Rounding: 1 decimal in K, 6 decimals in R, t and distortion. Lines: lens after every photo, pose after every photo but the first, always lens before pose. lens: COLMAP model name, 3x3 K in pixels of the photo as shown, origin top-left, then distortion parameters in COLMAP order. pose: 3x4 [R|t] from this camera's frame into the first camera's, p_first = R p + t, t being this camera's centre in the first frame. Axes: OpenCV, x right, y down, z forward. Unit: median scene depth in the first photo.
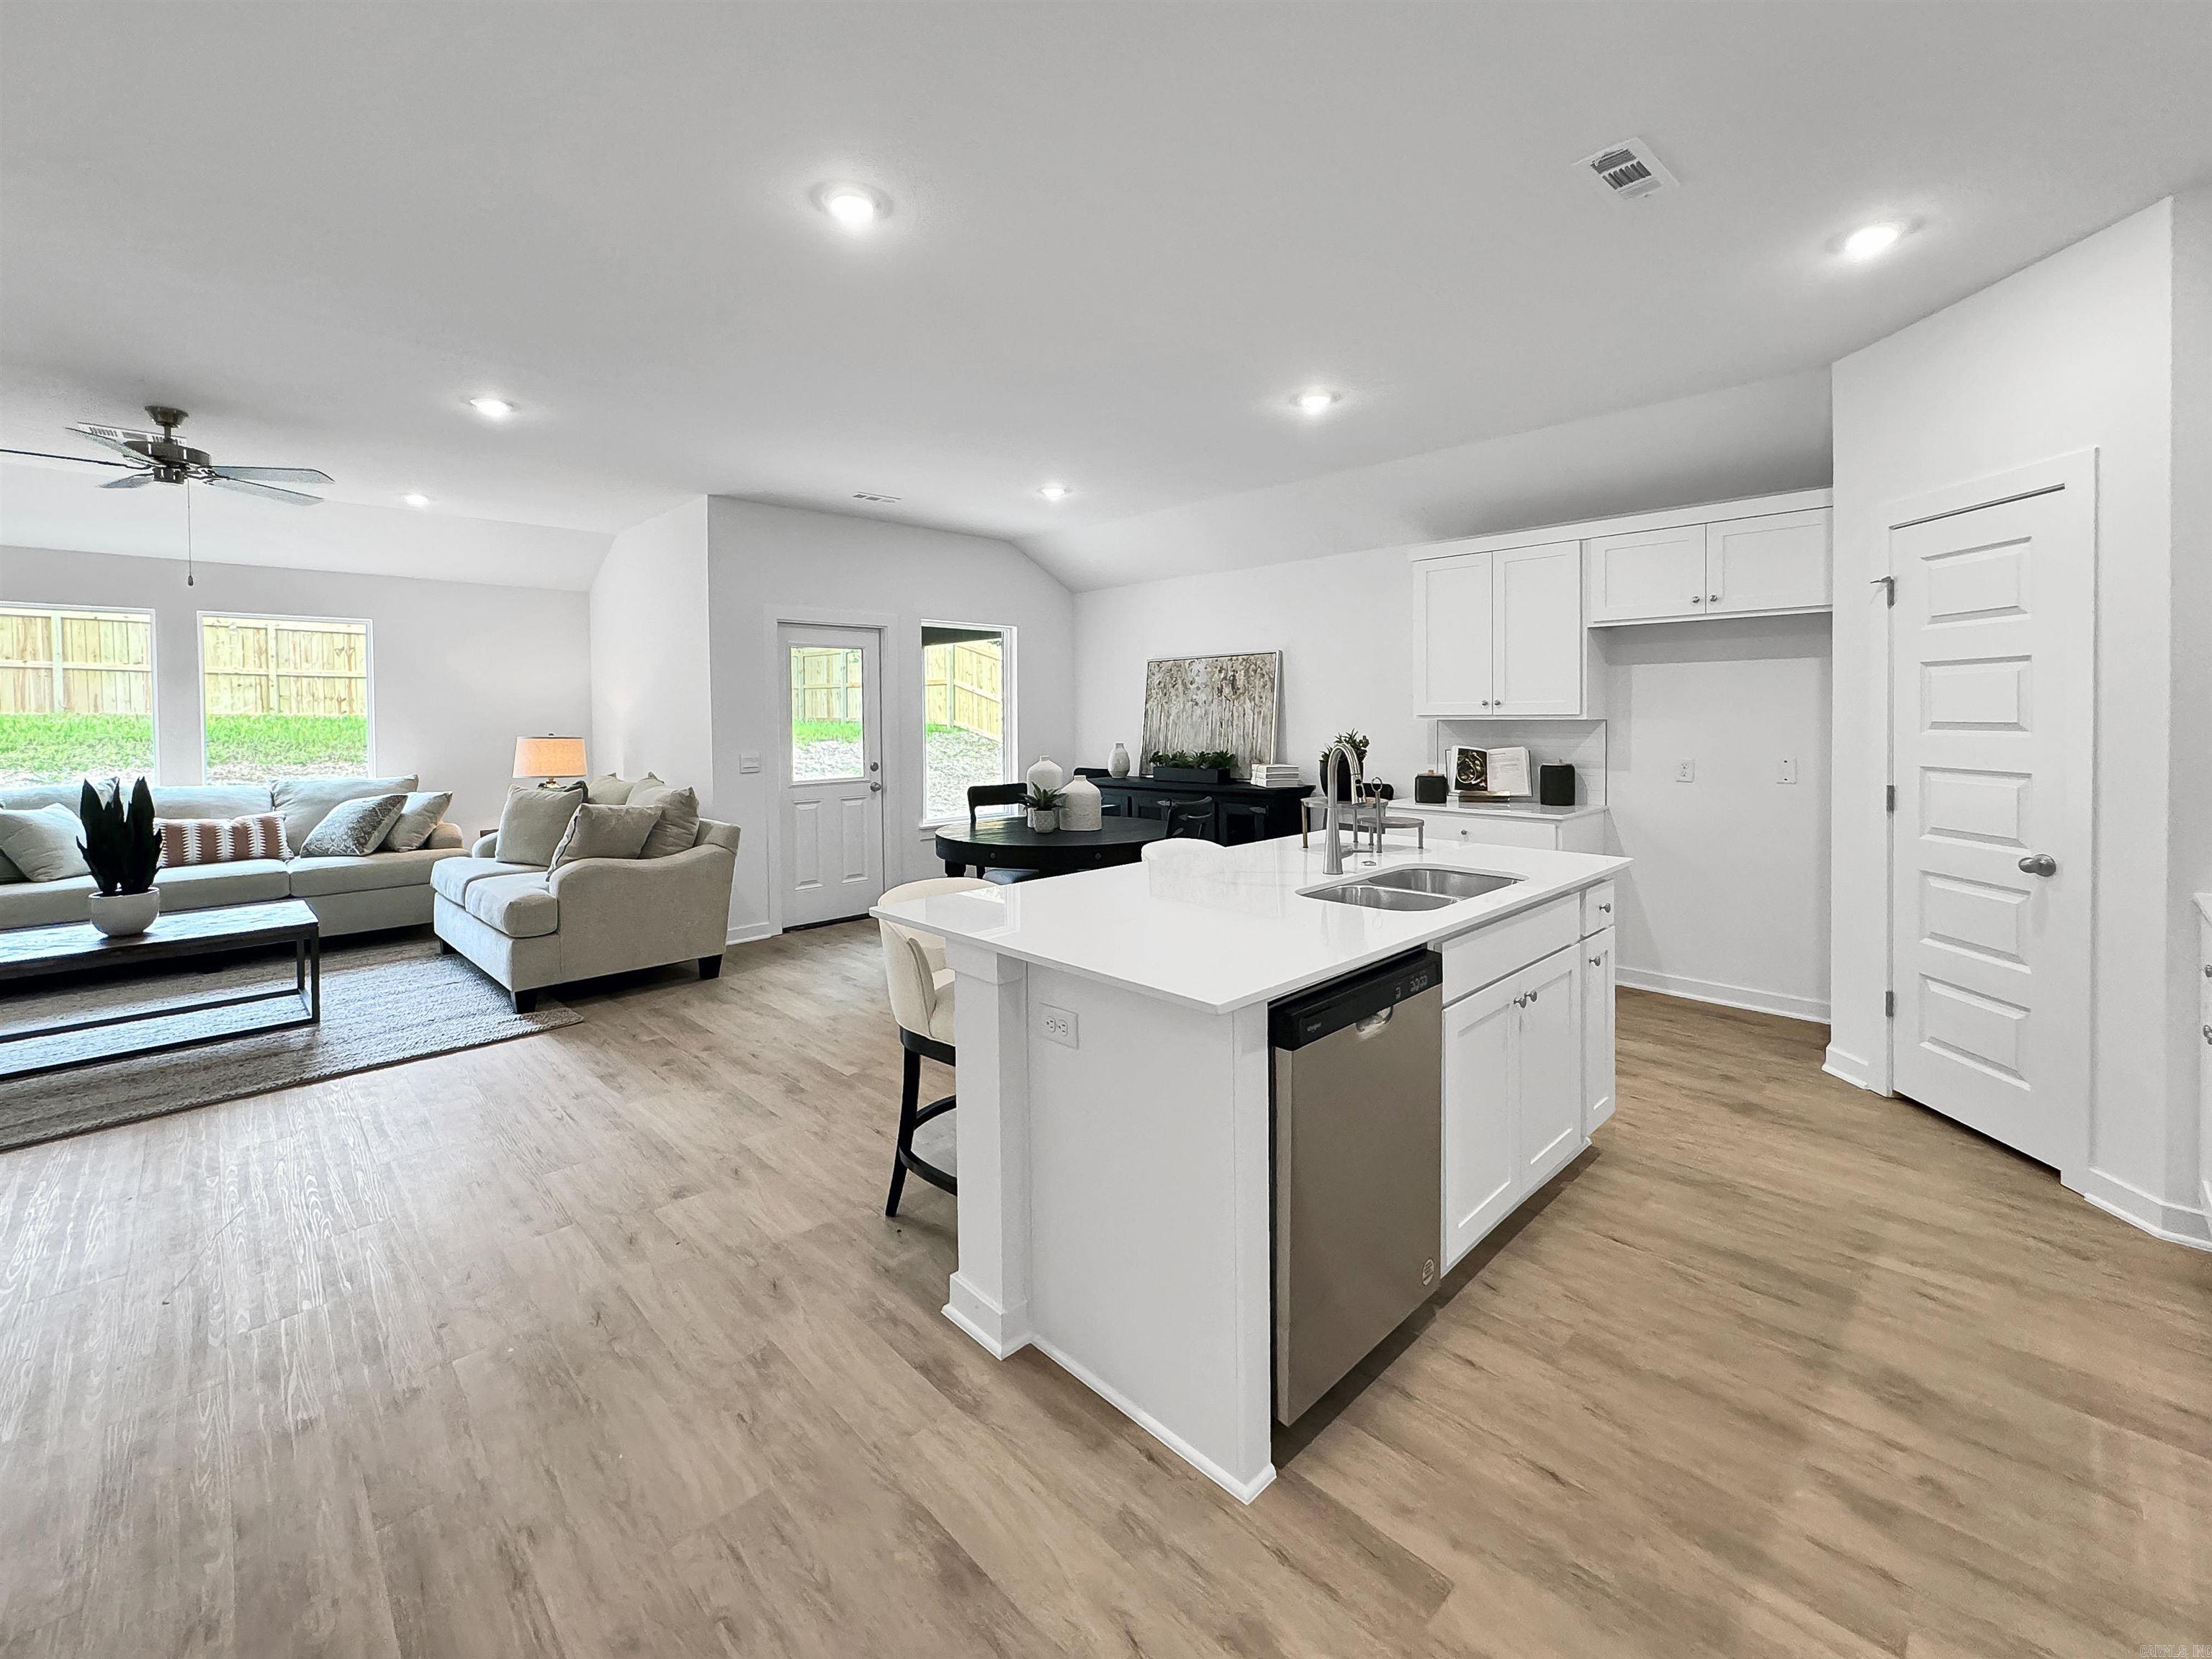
lens RADIAL K [[904.5, 0, 1085.1], [0, 904.5, 747.6], [0, 0, 1]] dist [-0.002704, -0.000482]
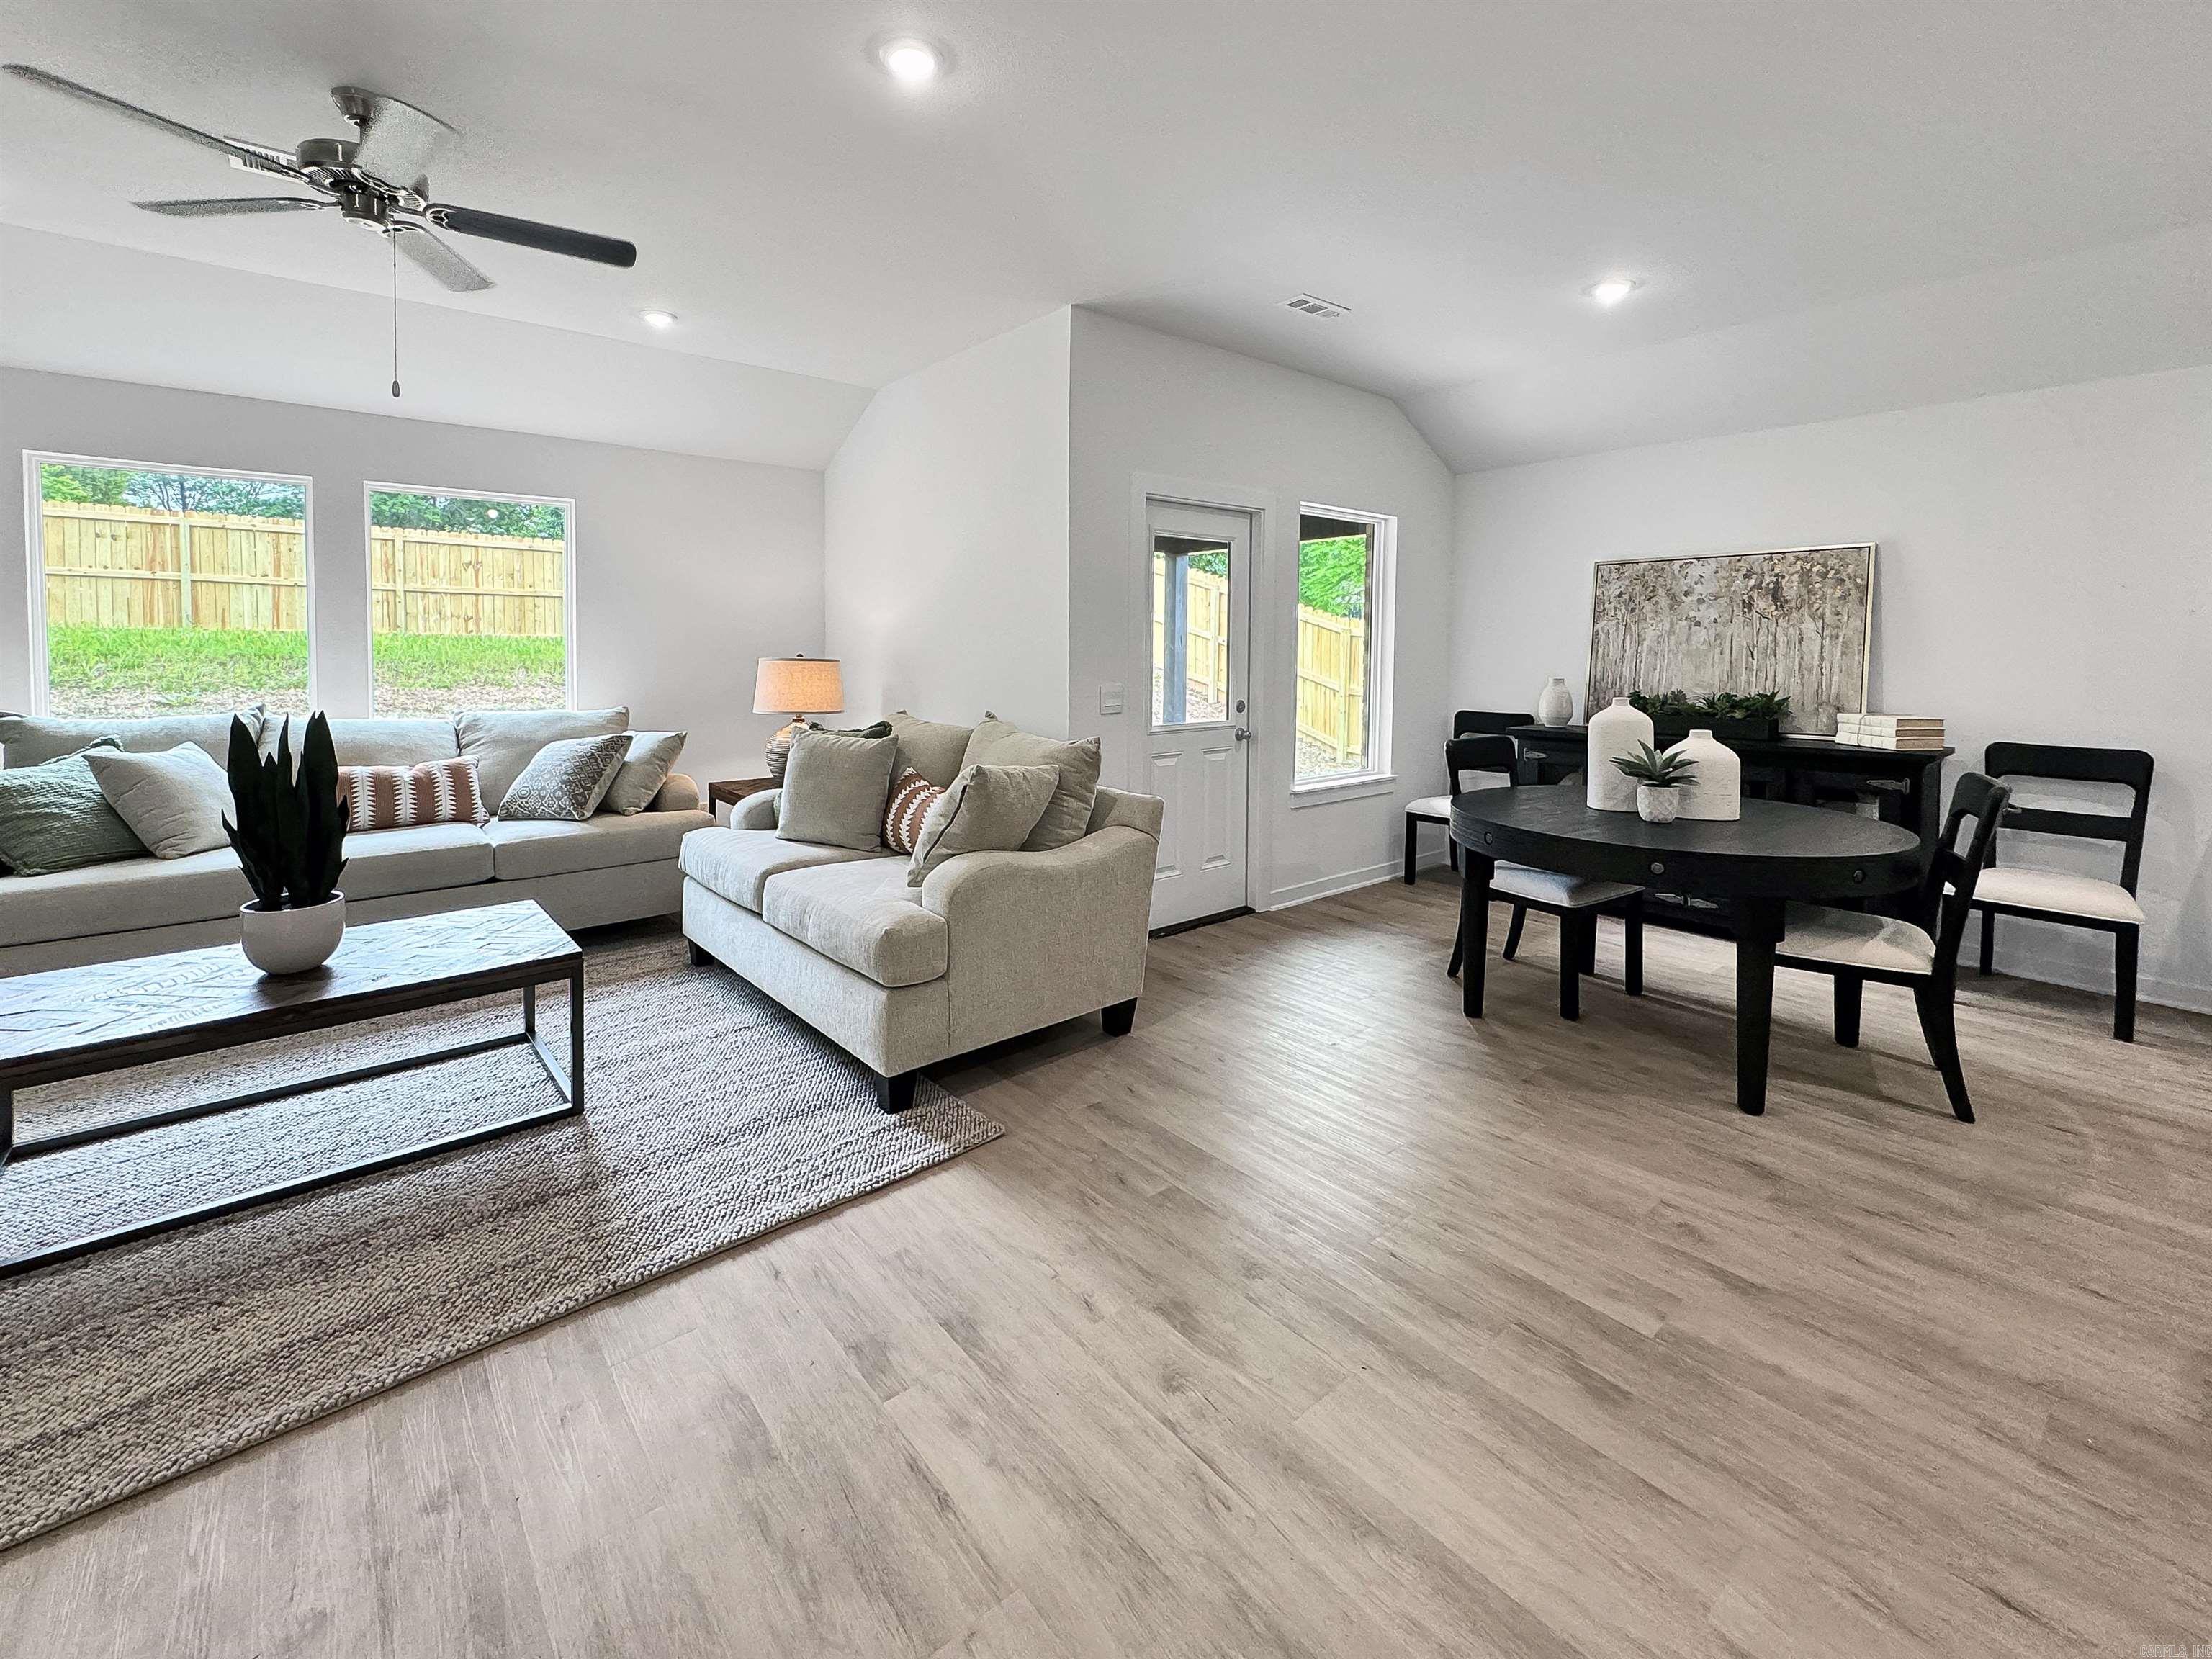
lens RADIAL K [[944.1, 0, 1078.3], [0, 944.1, 683.9], [0, 0, 1]] dist [-0.003243, -0.000480]
pose [[0.996567, 0.016284, -0.081176, -0.449946], [-0.015962, 0.999862, 0.004617, 0.003028], [0.081239, -0.003306, 0.996689, 0.373994]]
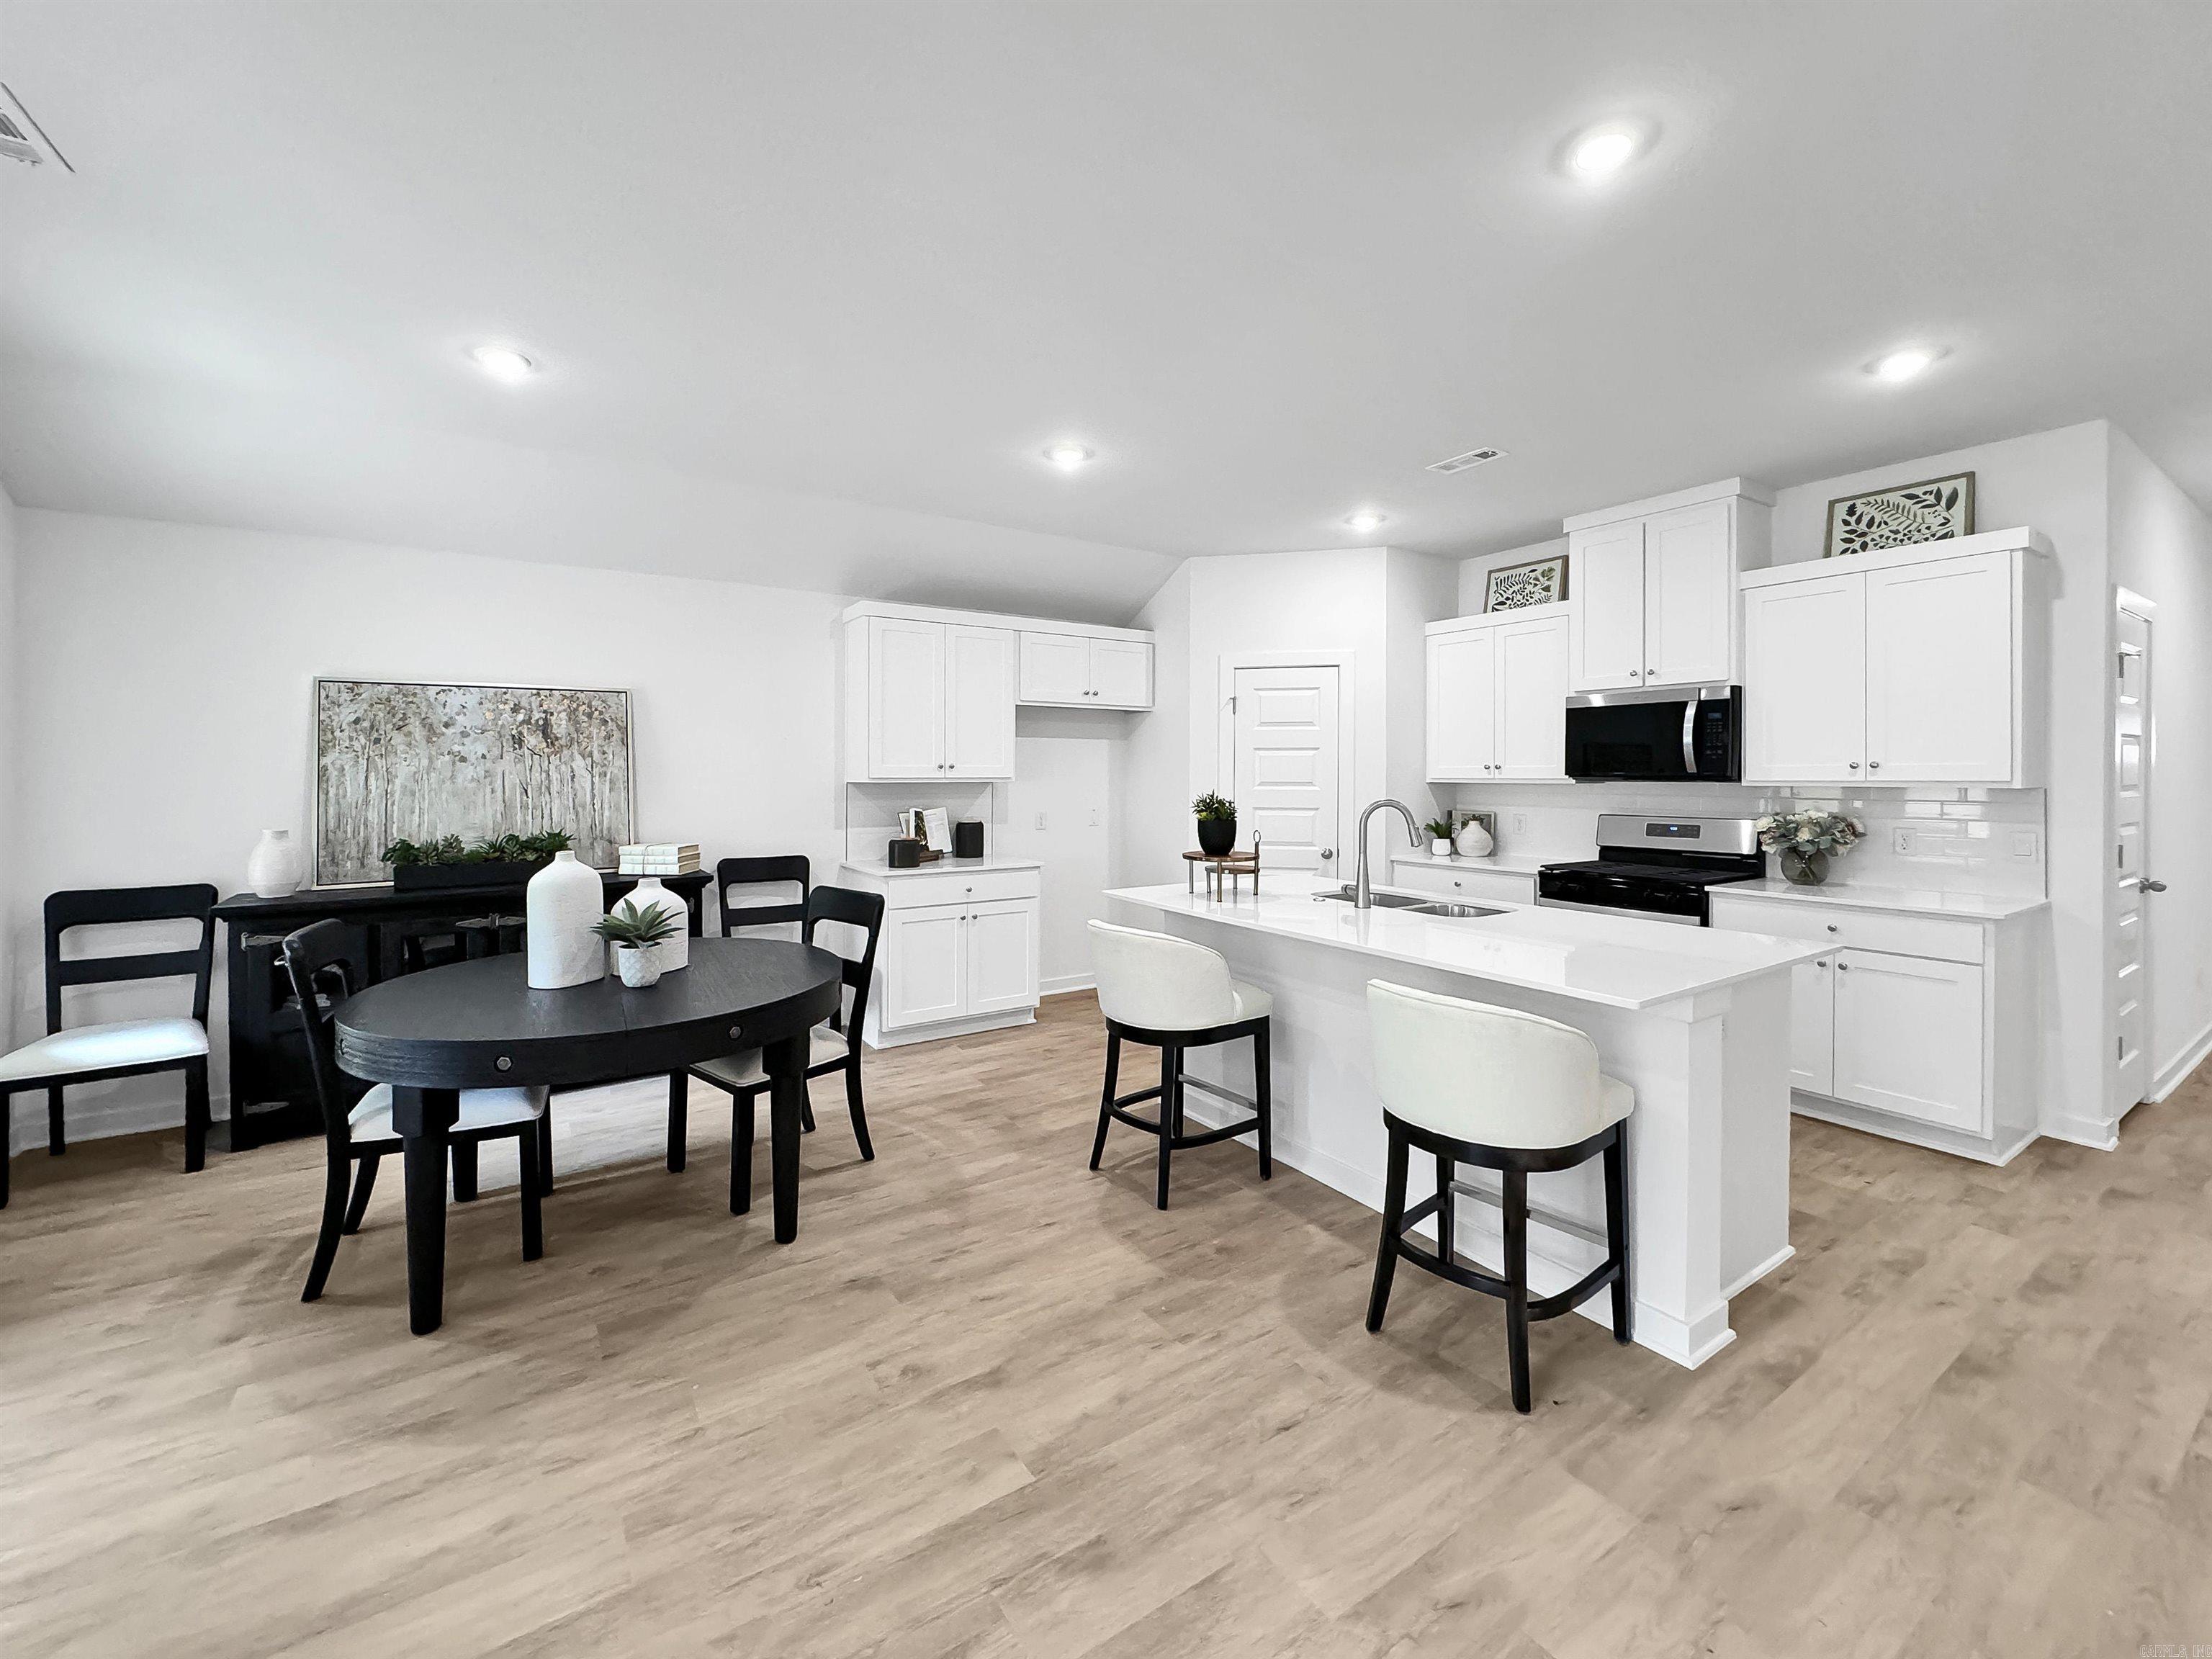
lens RADIAL K [[904.5, 0, 1099.7], [0, 904.5, 782.0], [0, 0, 1]] dist [-0.002704, -0.000482]
pose [[0.183374, -0.001233, 0.983042, -0.628257], [0.035711, 0.999348, -0.005408, -0.021523], [-0.982394, 0.036097, 0.183299, 0.709763]]
